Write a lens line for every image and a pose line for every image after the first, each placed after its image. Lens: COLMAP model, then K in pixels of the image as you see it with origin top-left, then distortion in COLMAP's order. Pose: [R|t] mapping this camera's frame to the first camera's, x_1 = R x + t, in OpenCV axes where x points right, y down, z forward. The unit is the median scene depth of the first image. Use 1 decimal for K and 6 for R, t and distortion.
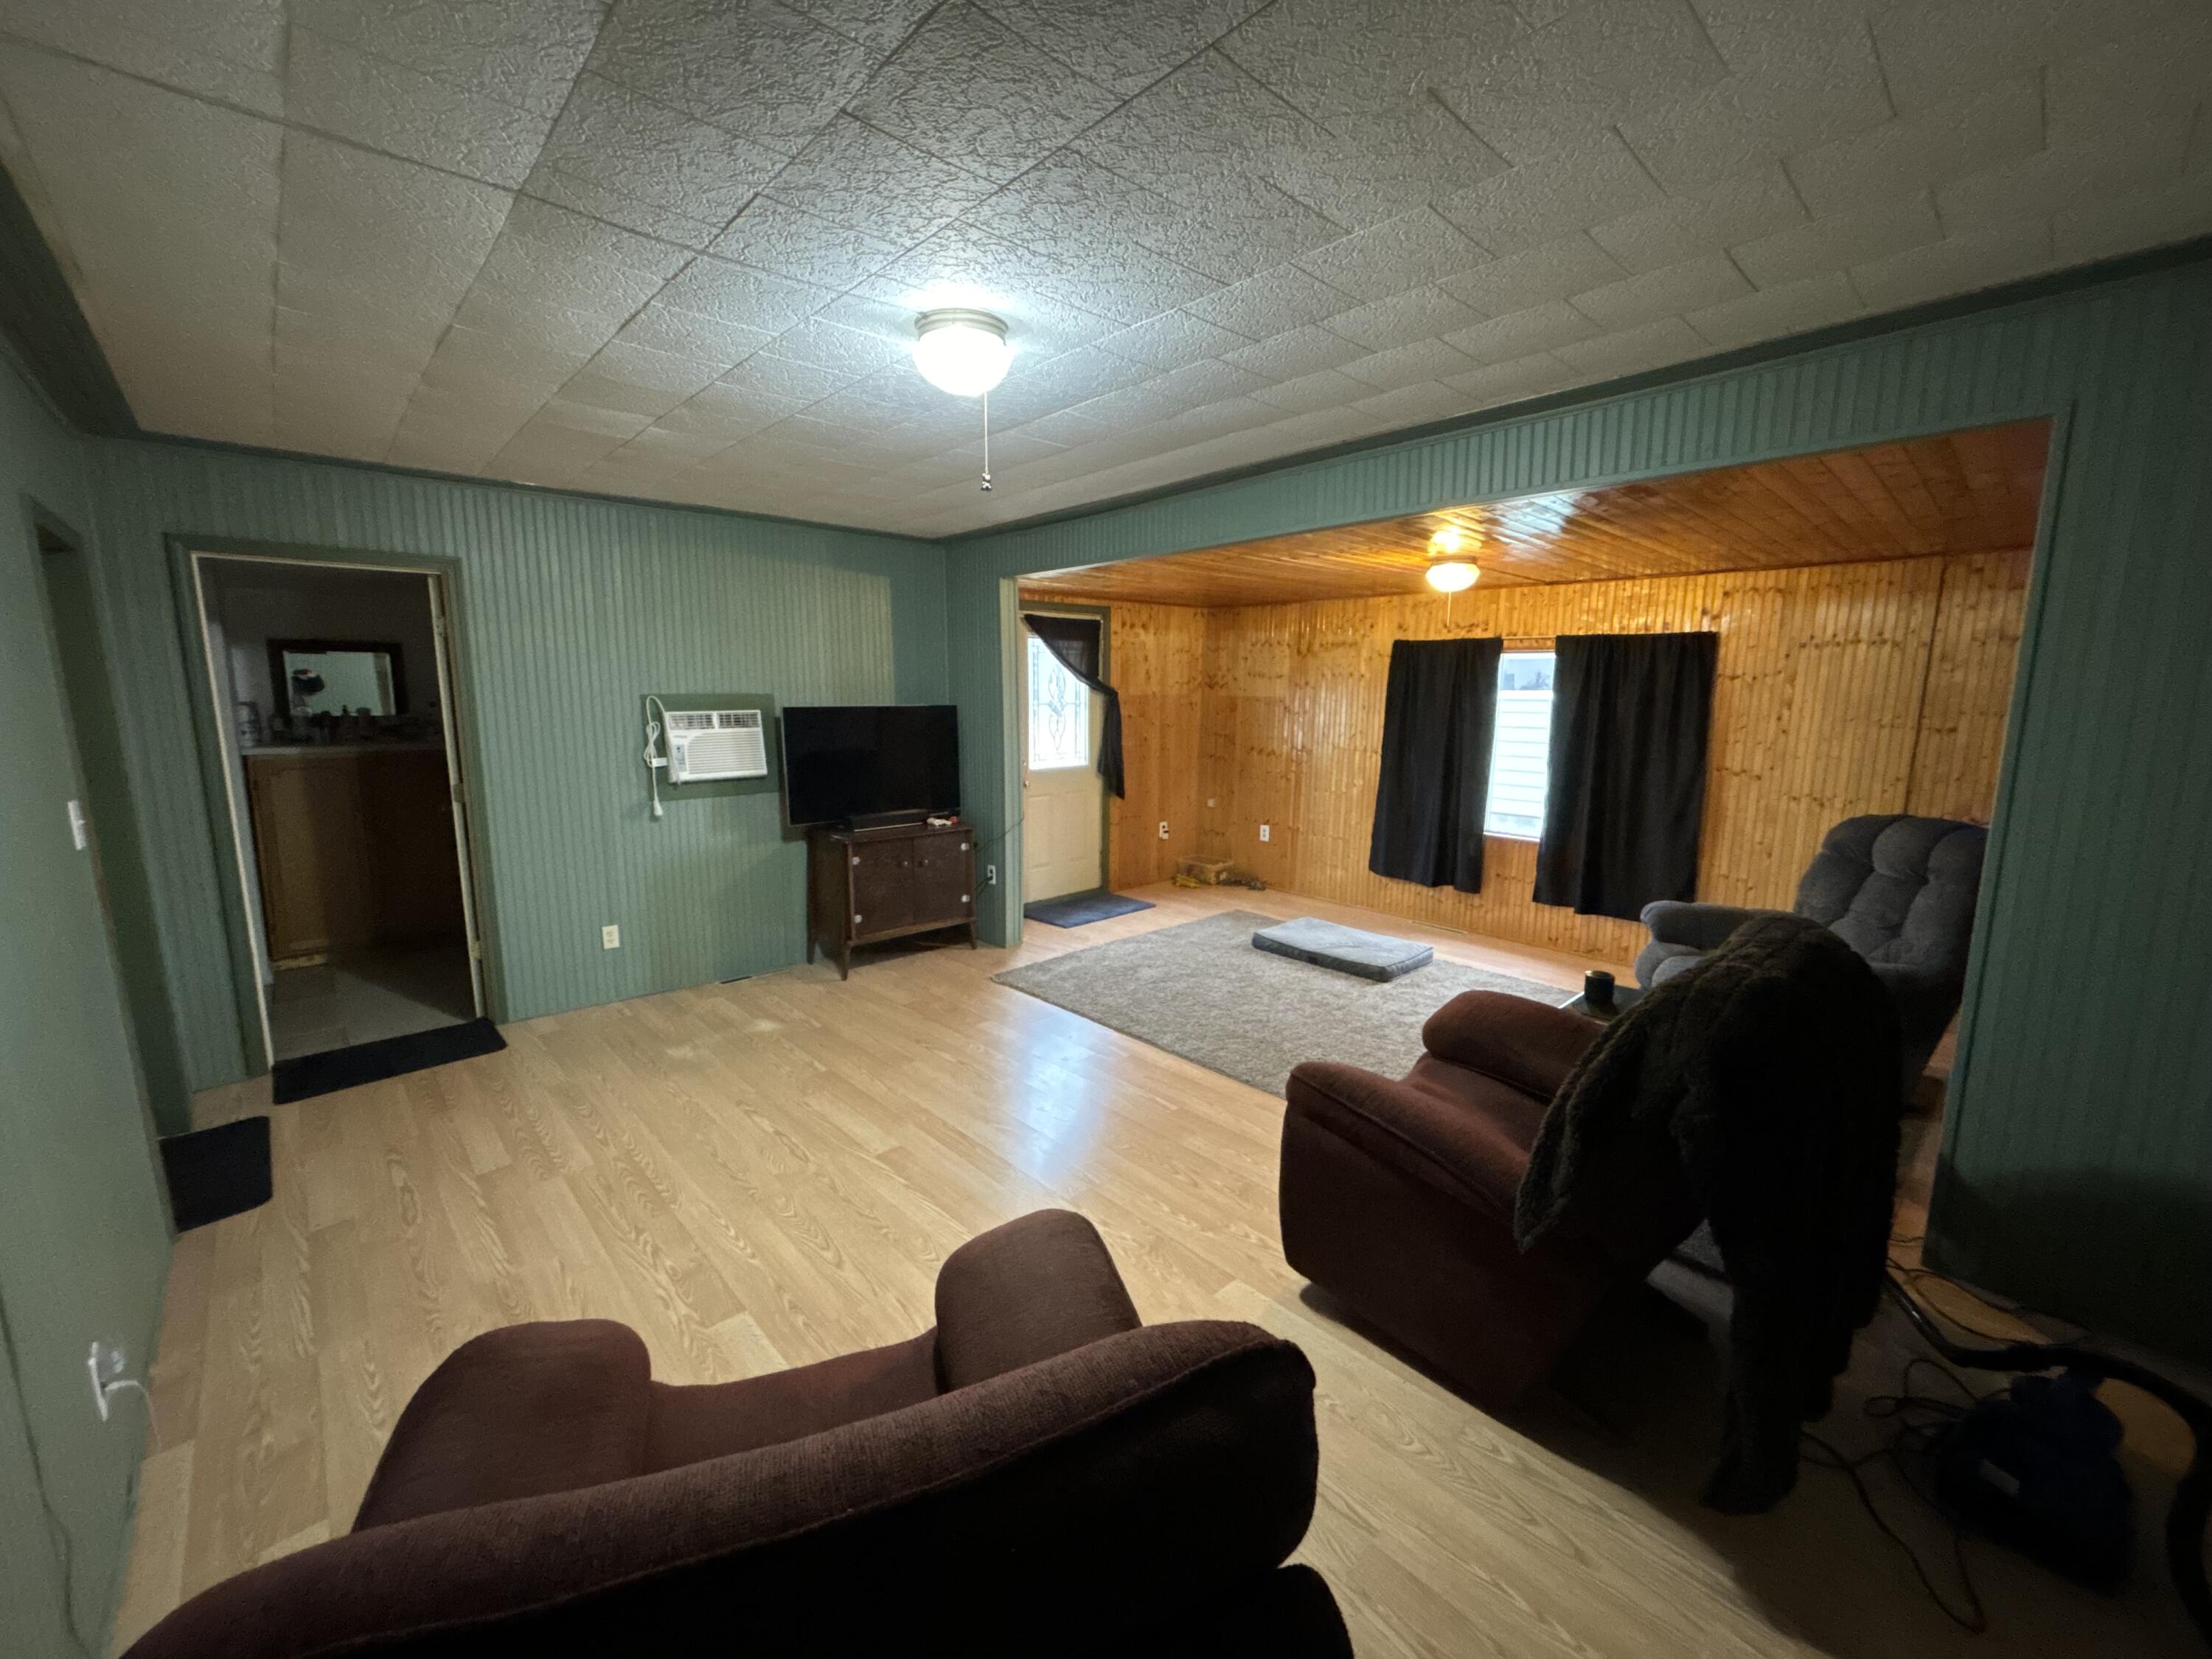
lens RADIAL K [[883.8, 0, 1103.8], [0, 883.8, 824.9], [0, 0, 1]] dist [-0.002263, -0.000002]
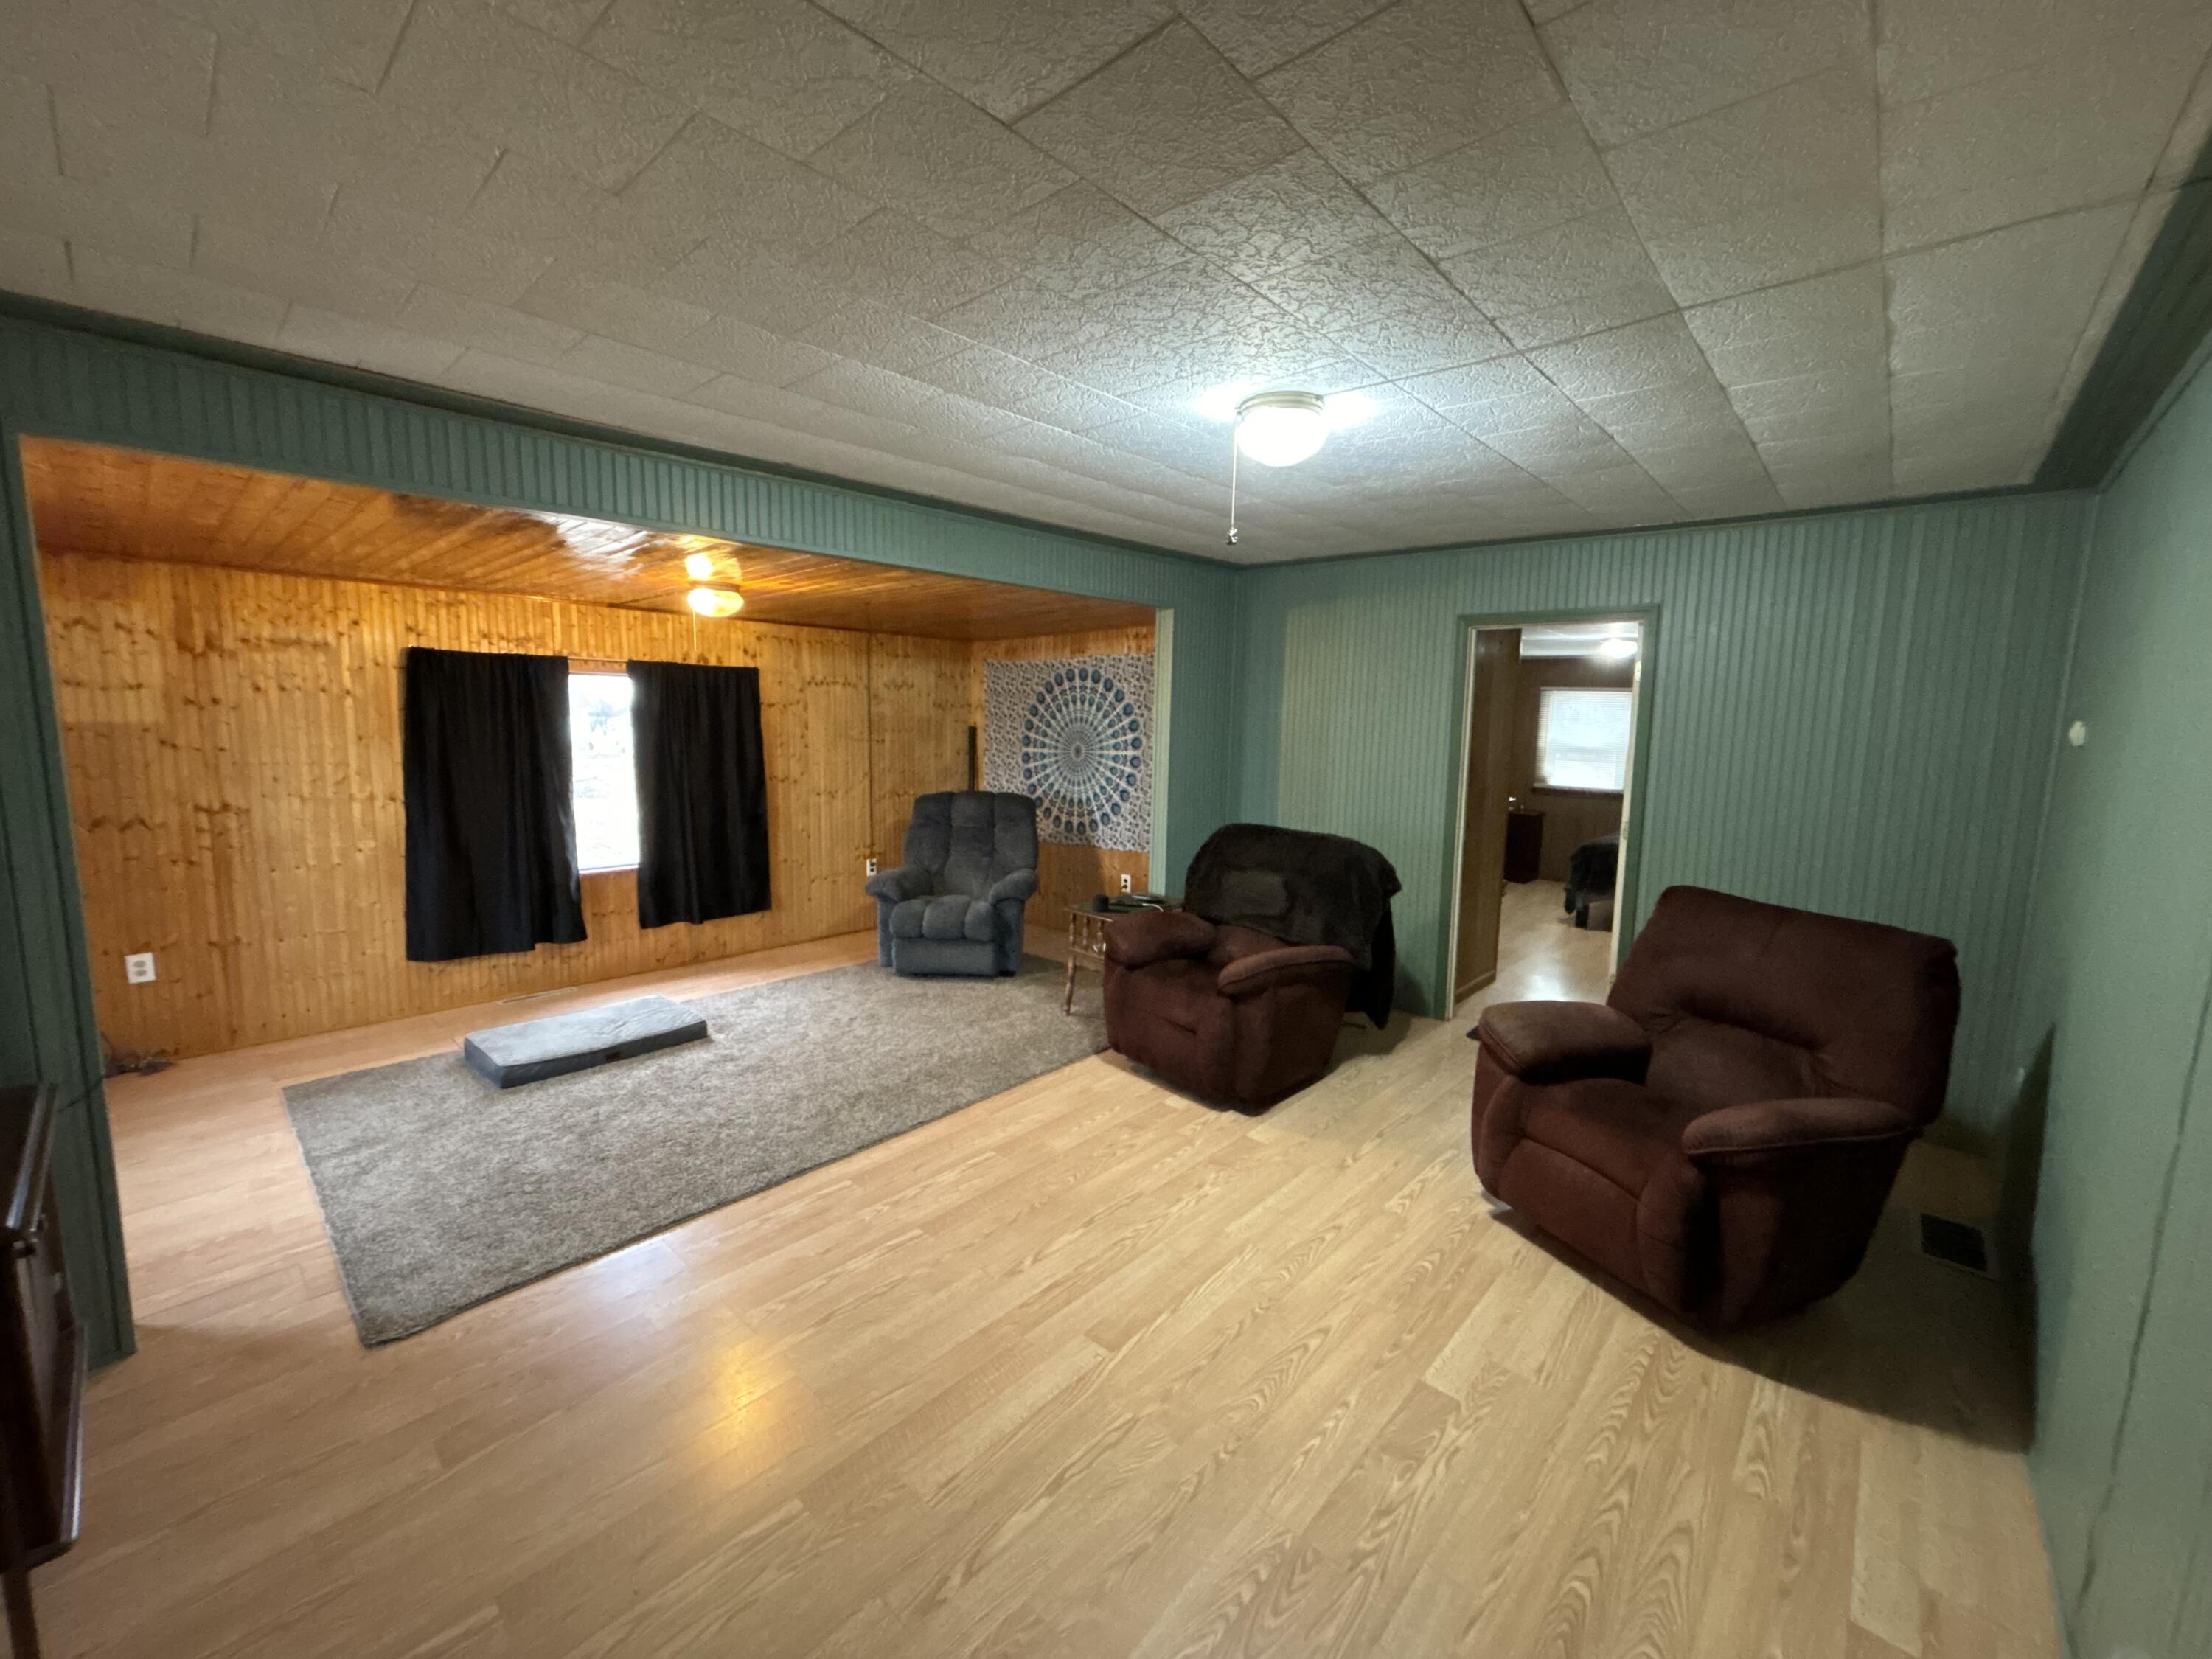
lens RADIAL K [[883.8, 0, 1105.9], [0, 883.8, 823.7], [0, 0, 1]] dist [-0.002263, -0.000002]
pose [[-0.086298, -0.126809, 0.988166, -0.530880], [0.137490, 0.980860, 0.137879, -0.095602], [-0.986737, 0.147762, -0.067211, 0.558118]]
